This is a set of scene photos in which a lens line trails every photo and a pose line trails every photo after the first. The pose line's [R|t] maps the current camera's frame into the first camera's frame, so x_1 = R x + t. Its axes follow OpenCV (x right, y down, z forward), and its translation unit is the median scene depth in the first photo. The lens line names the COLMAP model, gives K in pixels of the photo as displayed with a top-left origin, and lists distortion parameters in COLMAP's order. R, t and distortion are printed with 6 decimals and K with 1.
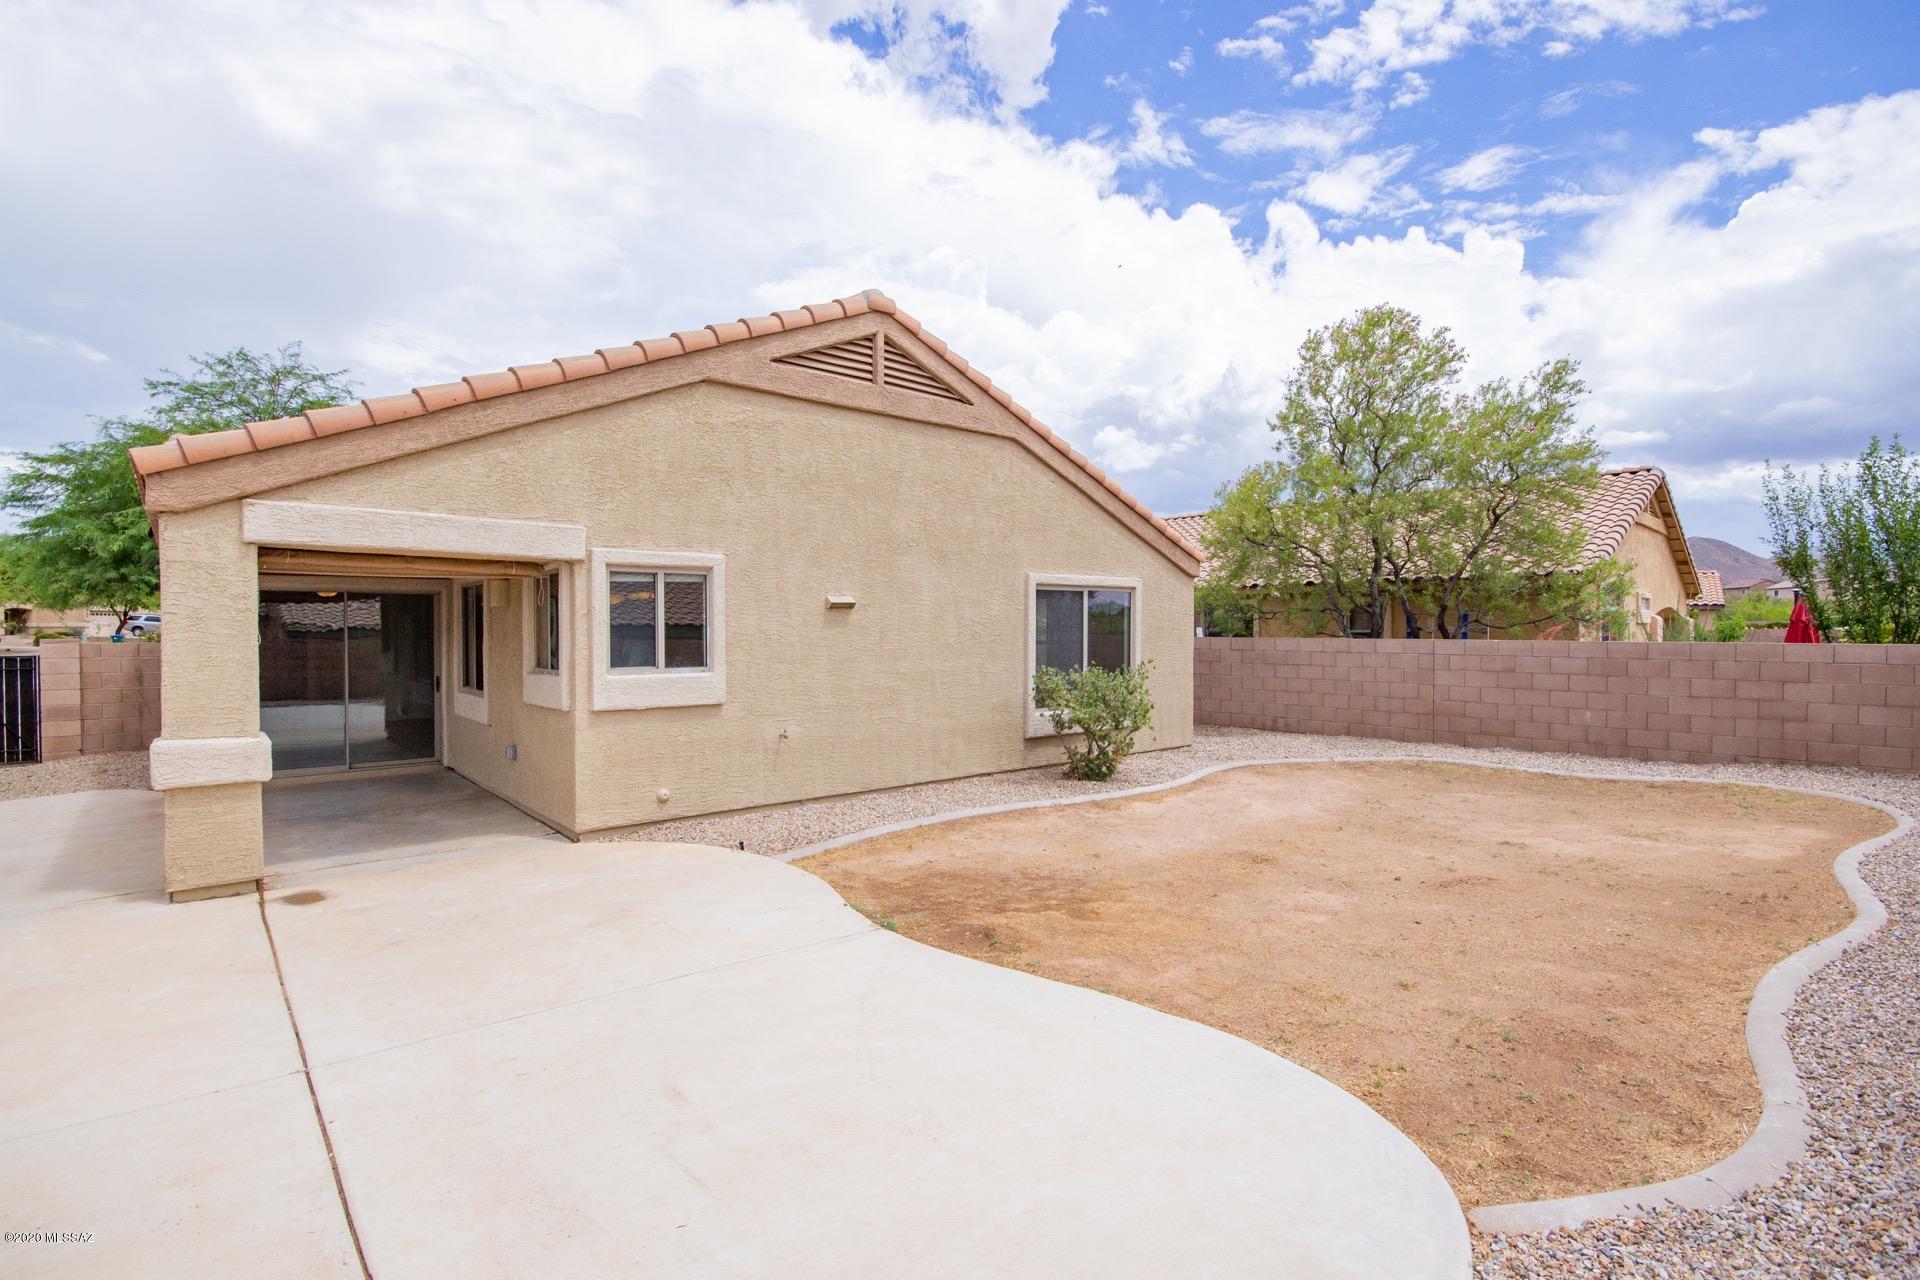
lens RADIAL K [[913.3, 0, 967.0], [0, 913.3, 639.0], [0, 0, 1]] dist [0.010901, -0.000672]
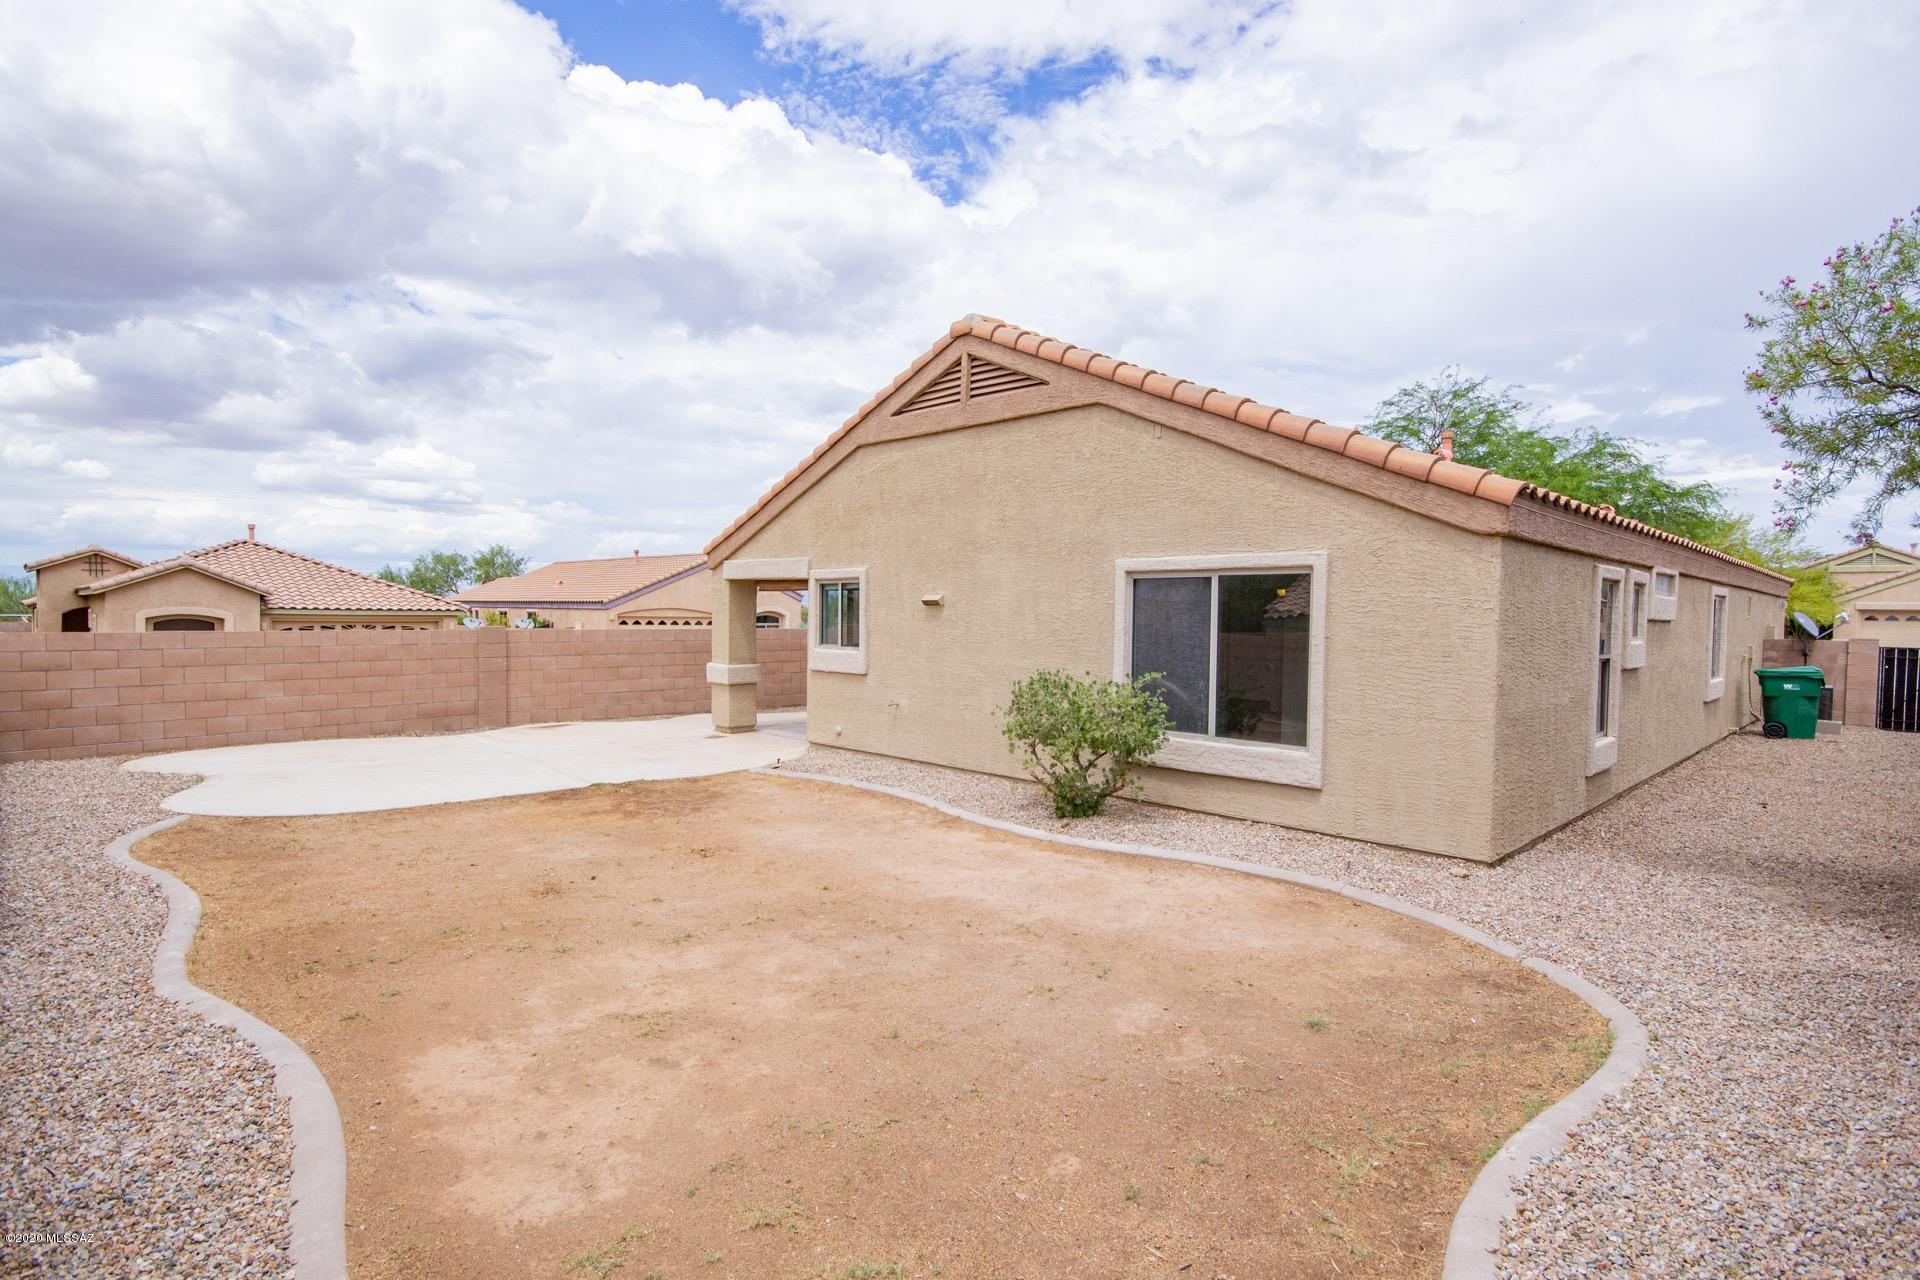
lens RADIAL K [[913.3, 0, 959.6], [0, 913.3, 634.9], [0, 0, 1]] dist [0.010901, -0.000672]
pose [[0.089638, 0.026874, -0.995612, 0.964041], [-0.023916, 0.999406, 0.024823, -0.023446], [0.995687, 0.021586, 0.090227, 0.863439]]
